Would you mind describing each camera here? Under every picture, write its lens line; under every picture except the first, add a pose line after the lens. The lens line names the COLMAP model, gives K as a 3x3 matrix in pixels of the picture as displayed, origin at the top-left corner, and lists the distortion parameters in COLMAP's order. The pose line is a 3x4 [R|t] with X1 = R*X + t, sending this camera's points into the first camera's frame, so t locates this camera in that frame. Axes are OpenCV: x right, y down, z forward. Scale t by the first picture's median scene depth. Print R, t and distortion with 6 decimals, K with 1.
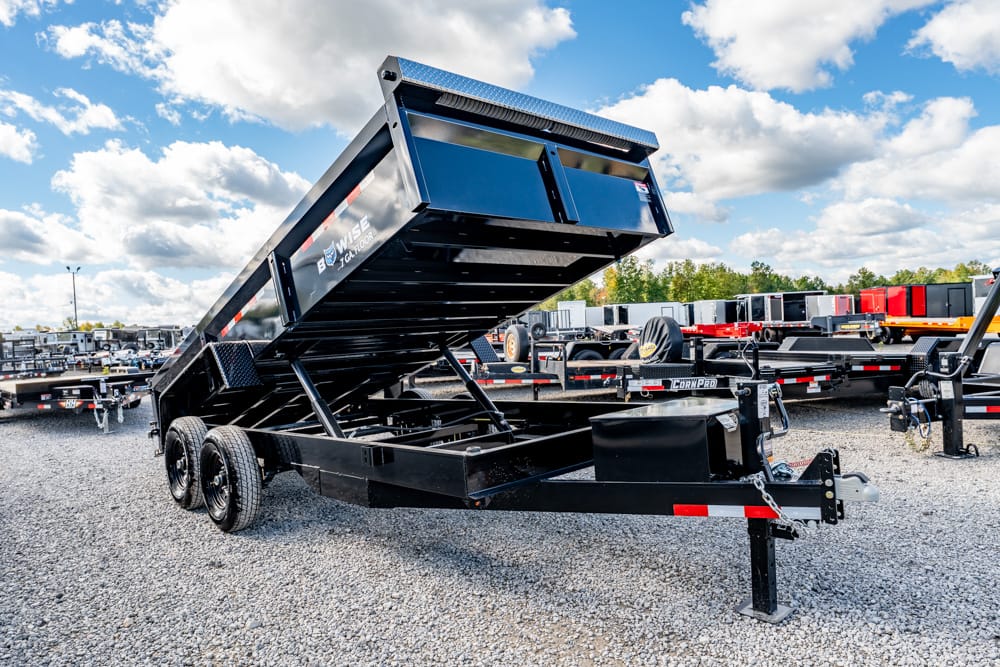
lens RADIAL K [[607.9, 0, 500.0], [0, 607.9, 333.5], [0, 0, 1]] dist [0.003000, 0.001595]
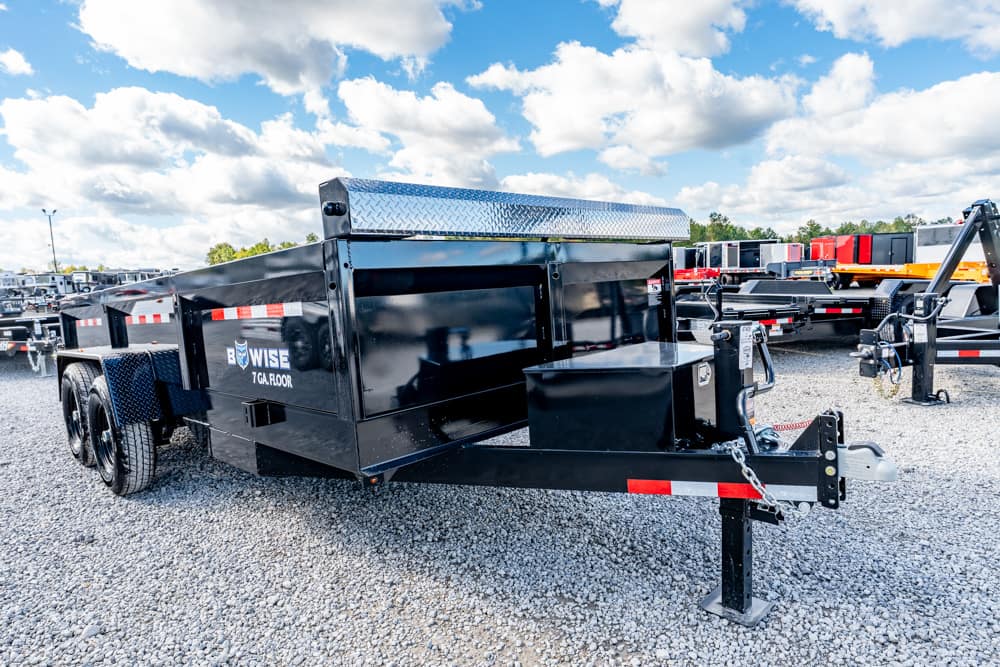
lens RADIAL K [[570.0, 0, 500.0], [0, 570.0, 333.5], [0, 0, 1]] dist [-0.005215, 0.009923]
pose [[0.998985, 0.002020, 0.044994, 0.062545], [-0.006278, 0.995487, 0.094694, 0.019017], [-0.044600, -0.094880, 0.994489, 0.212118]]
